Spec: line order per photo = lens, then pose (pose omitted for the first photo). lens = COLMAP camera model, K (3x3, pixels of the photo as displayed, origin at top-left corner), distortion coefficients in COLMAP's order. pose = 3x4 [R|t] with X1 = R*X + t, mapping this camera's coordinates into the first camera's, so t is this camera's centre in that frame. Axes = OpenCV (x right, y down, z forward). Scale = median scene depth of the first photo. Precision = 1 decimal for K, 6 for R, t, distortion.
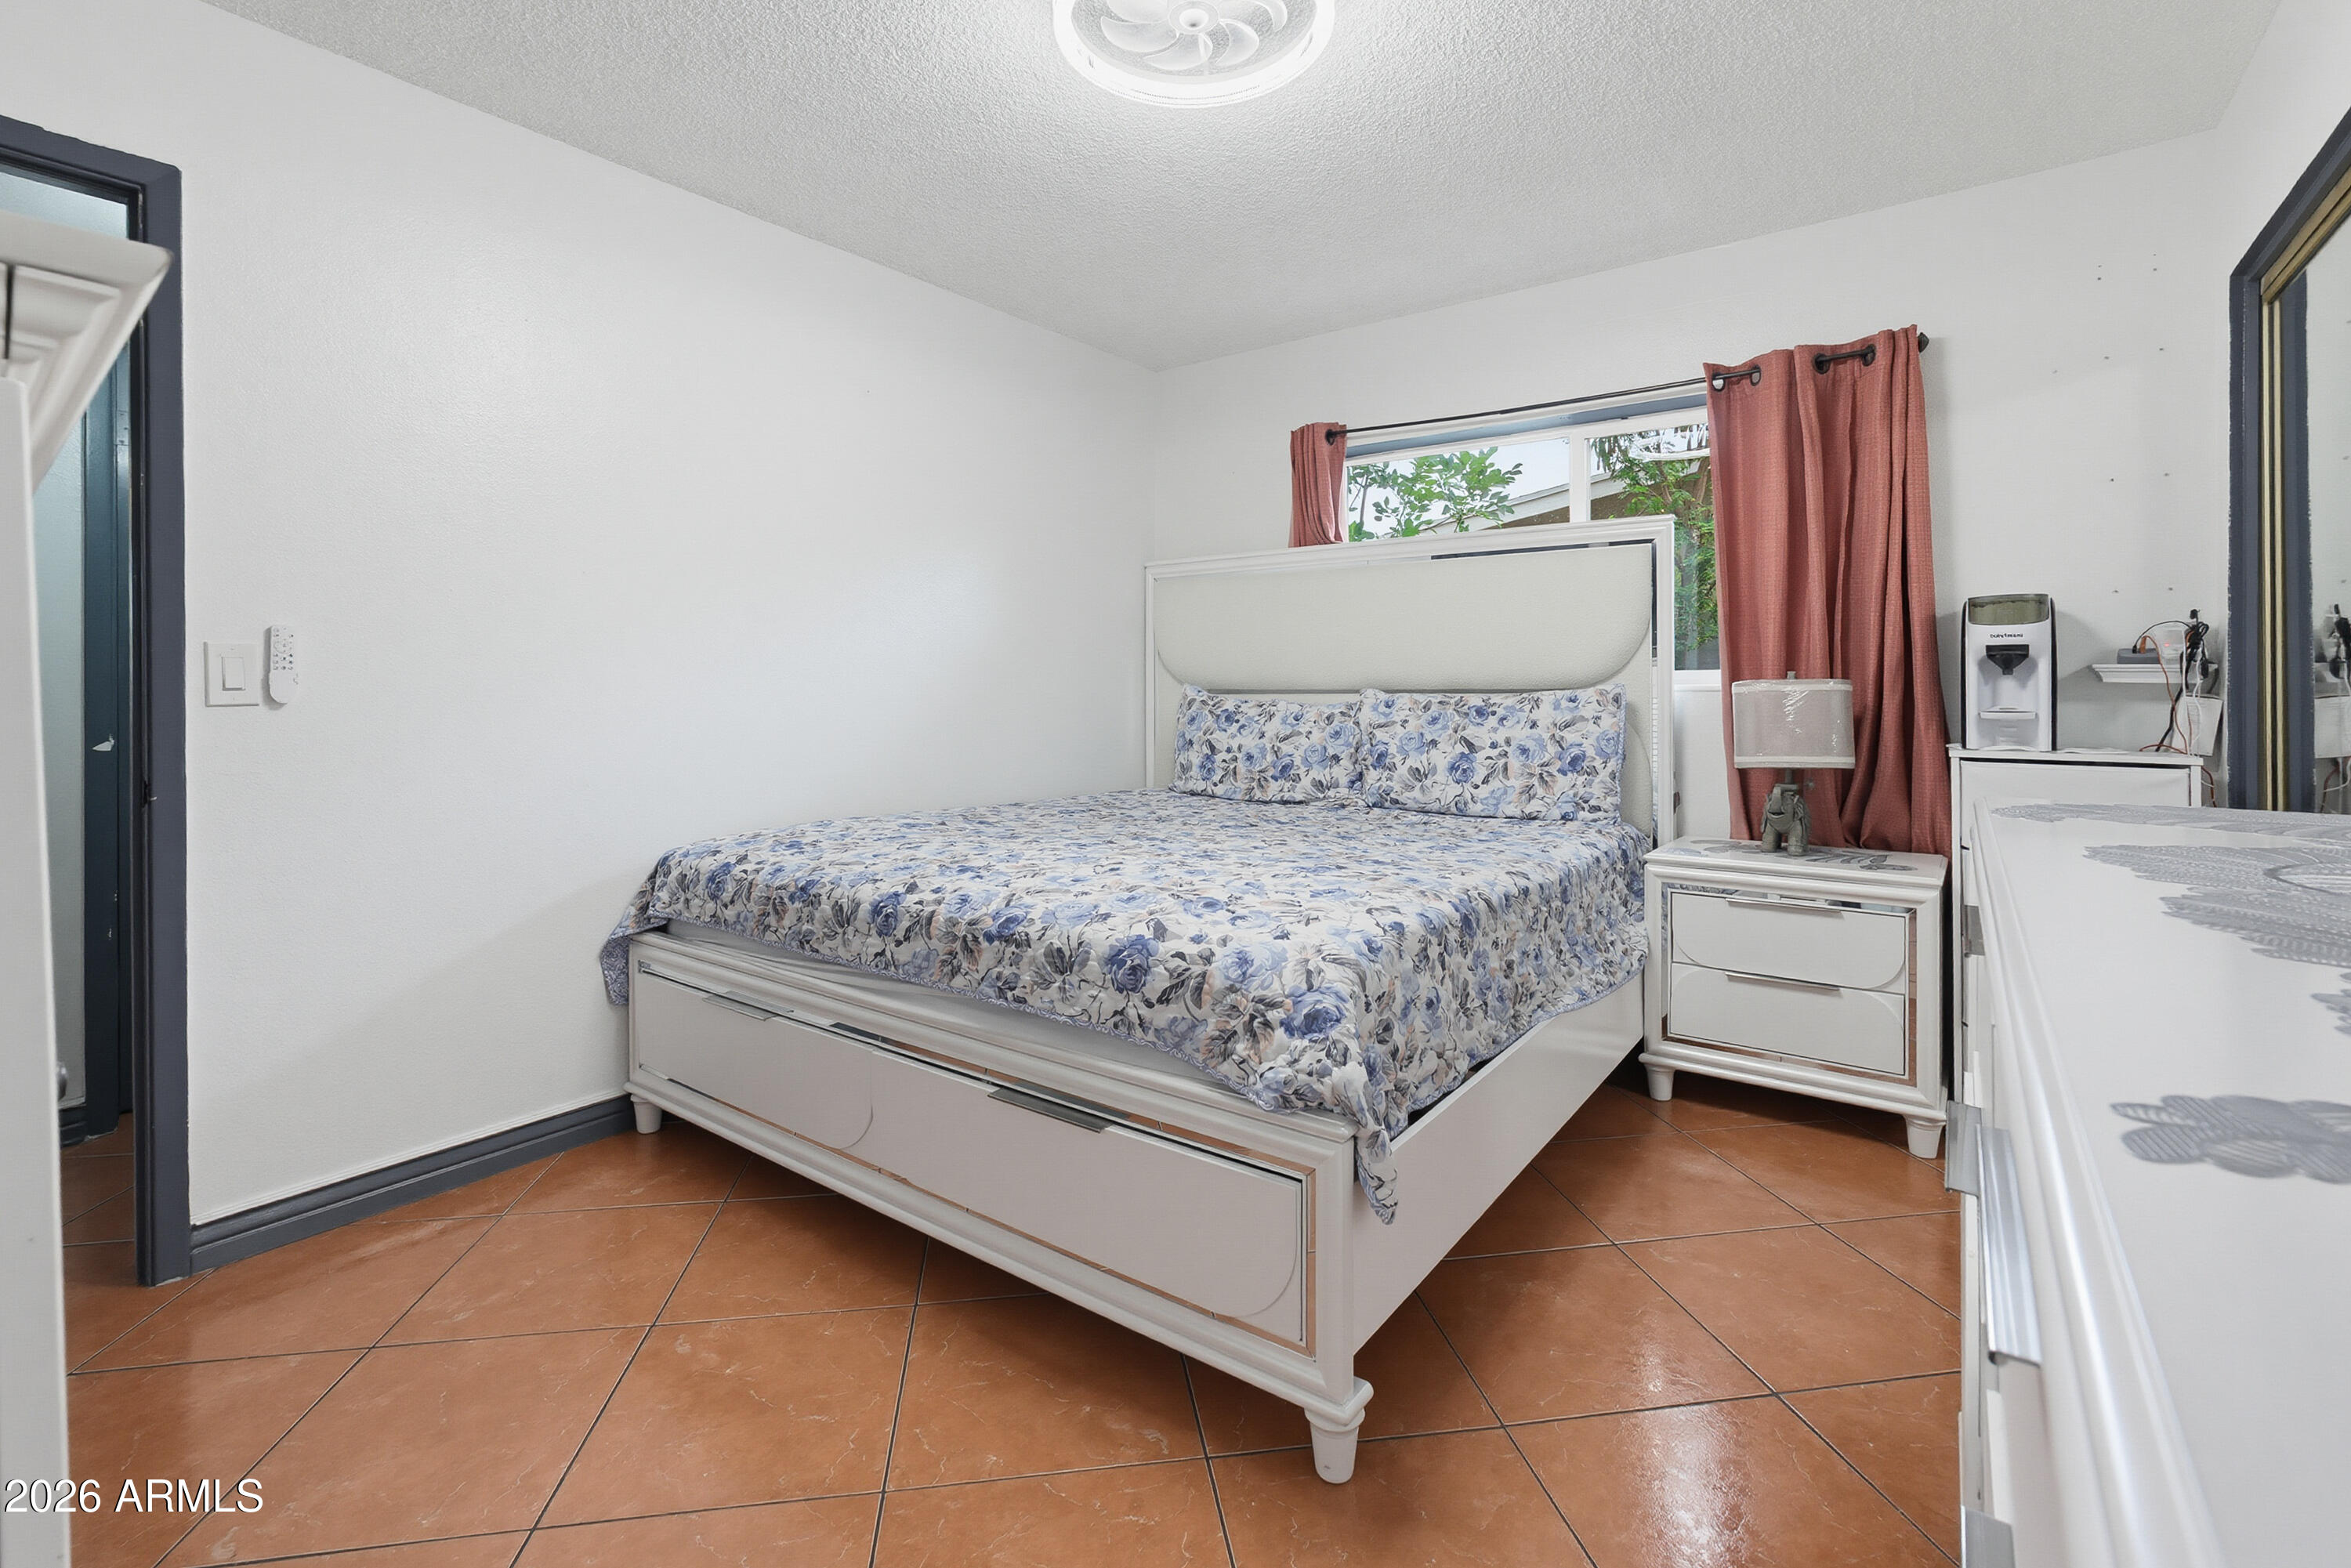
lens RADIAL K [[1046.8, 0, 1178.8], [0, 1046.8, 667.6], [0, 0, 1]] dist [-0.024910, 0.009617]
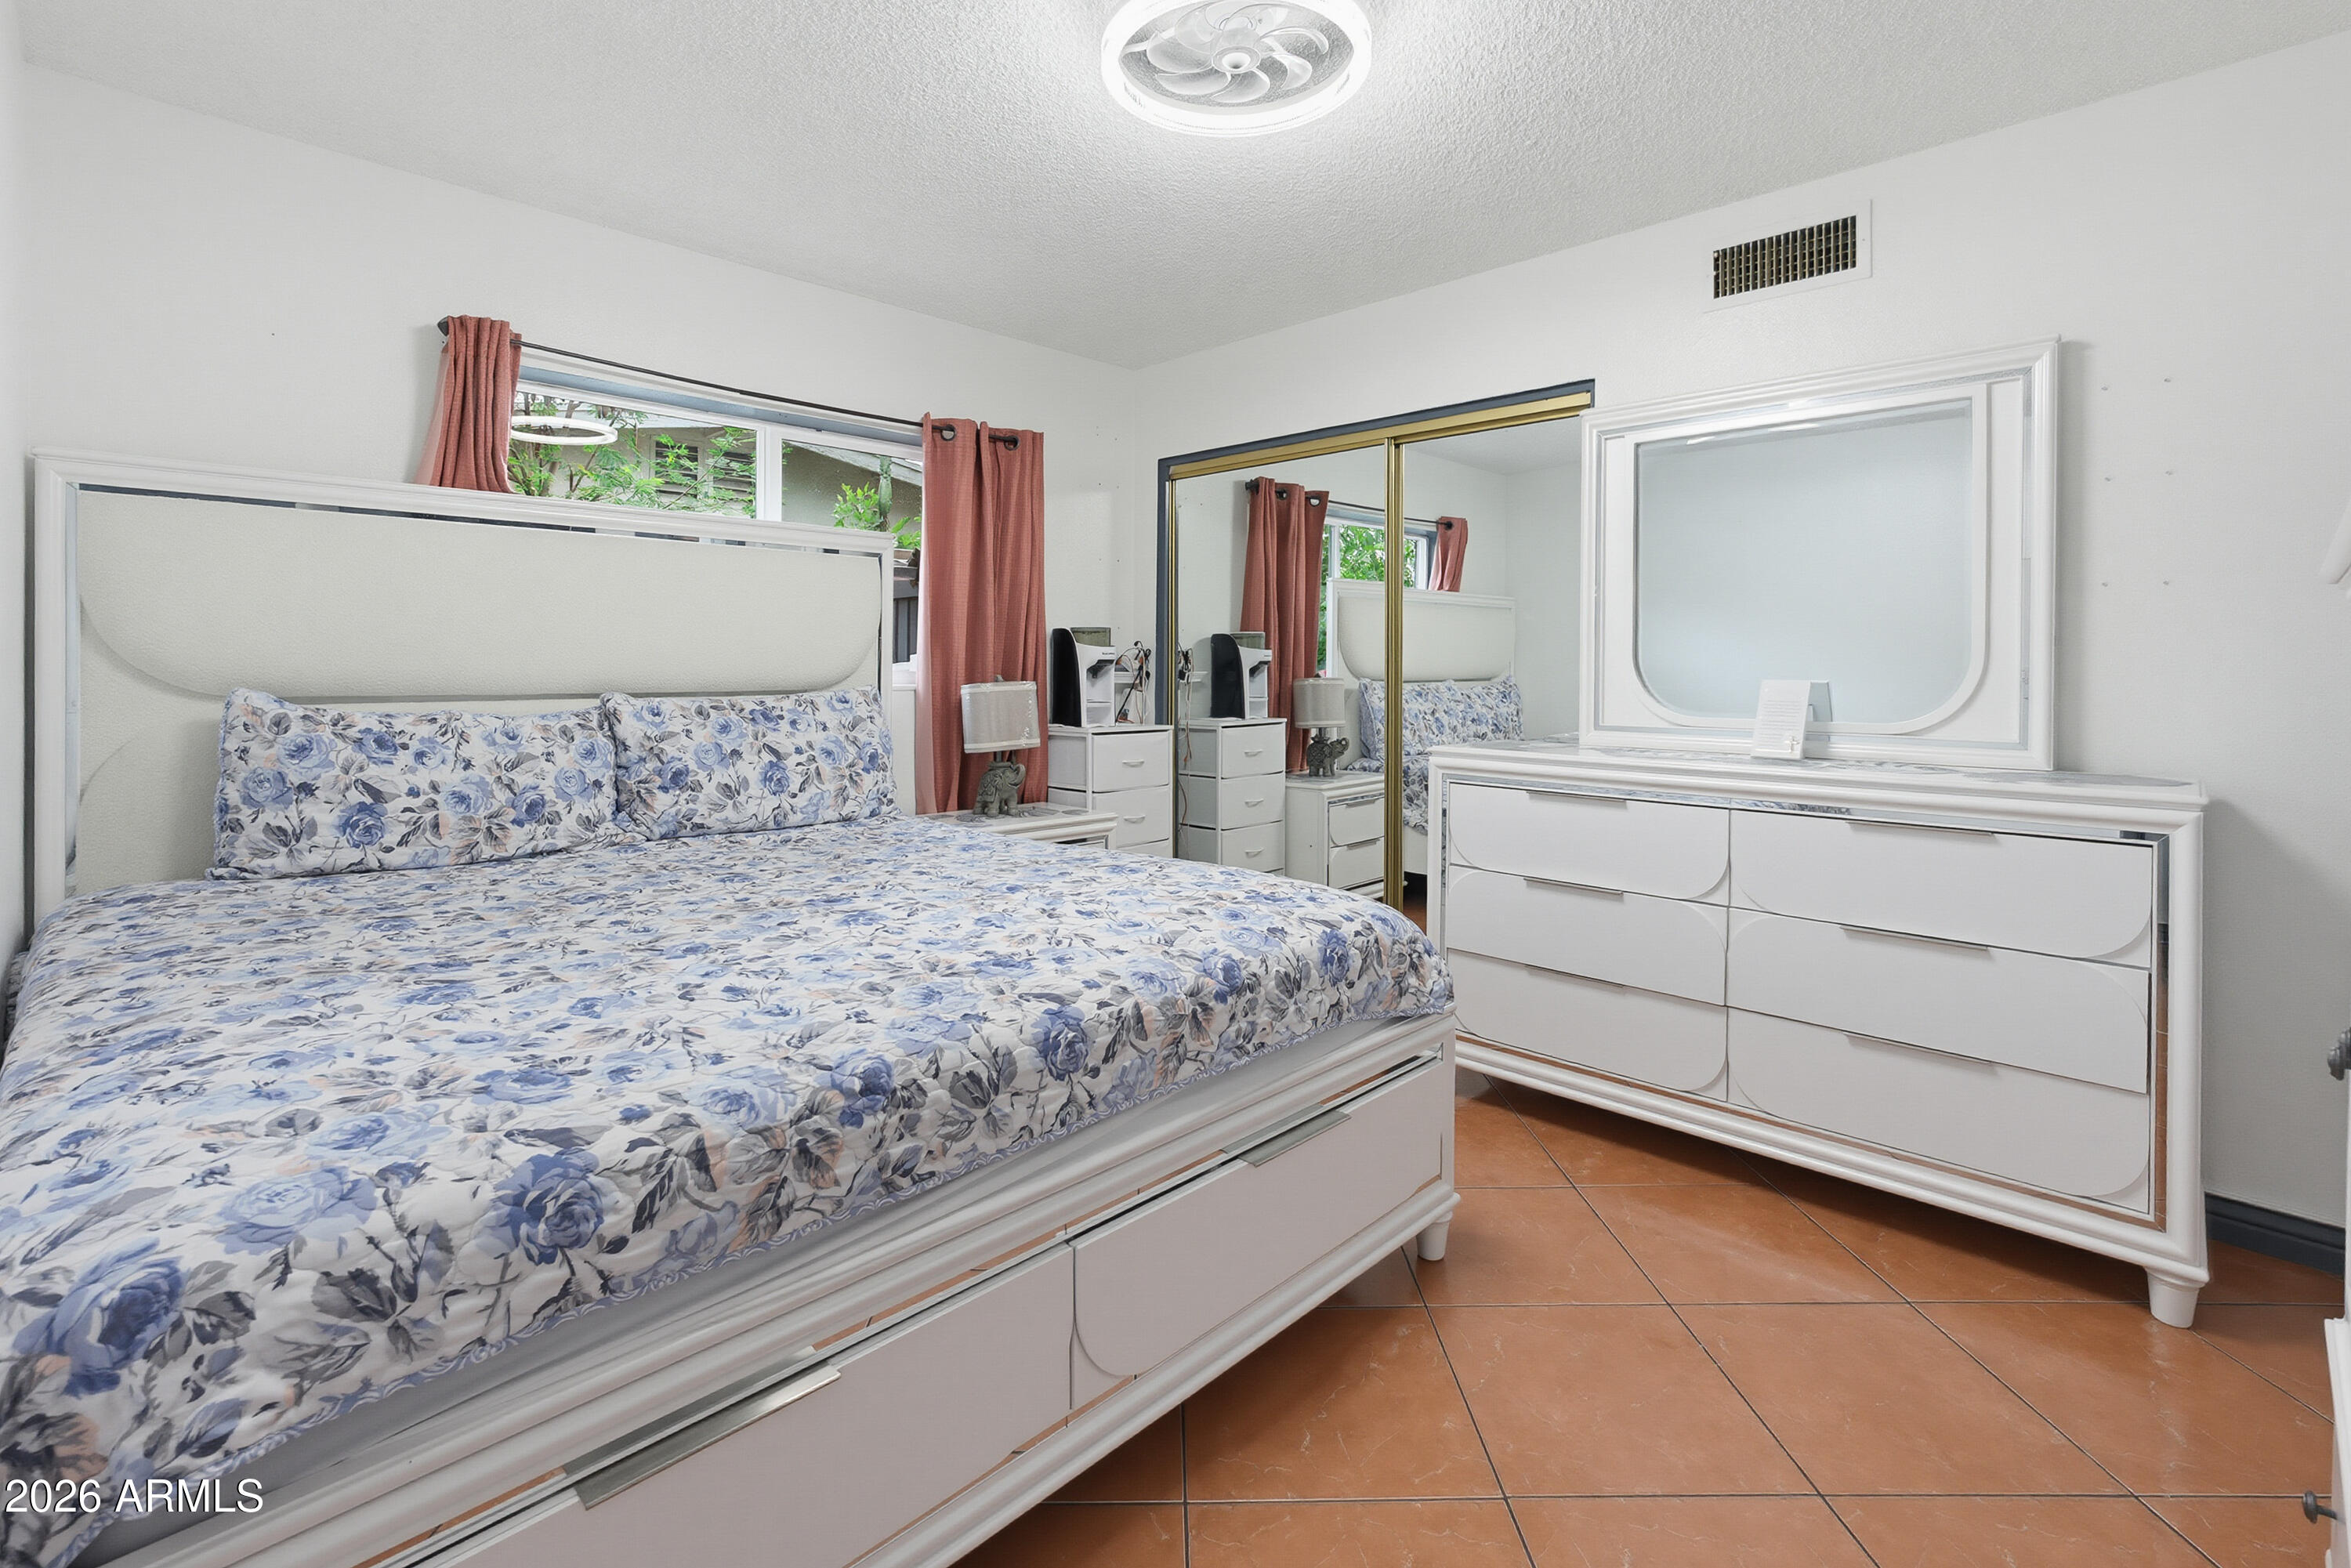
lens RADIAL K [[1046.8, 0, 1178.8], [0, 1046.8, 667.6], [0, 0, 1]] dist [-0.024910, 0.009617]
pose [[0.143763, 0.006741, 0.989589, -0.592483], [-0.020902, 0.999774, -0.003773, -0.004955], [-0.989391, -0.020142, 0.143871, 0.522856]]
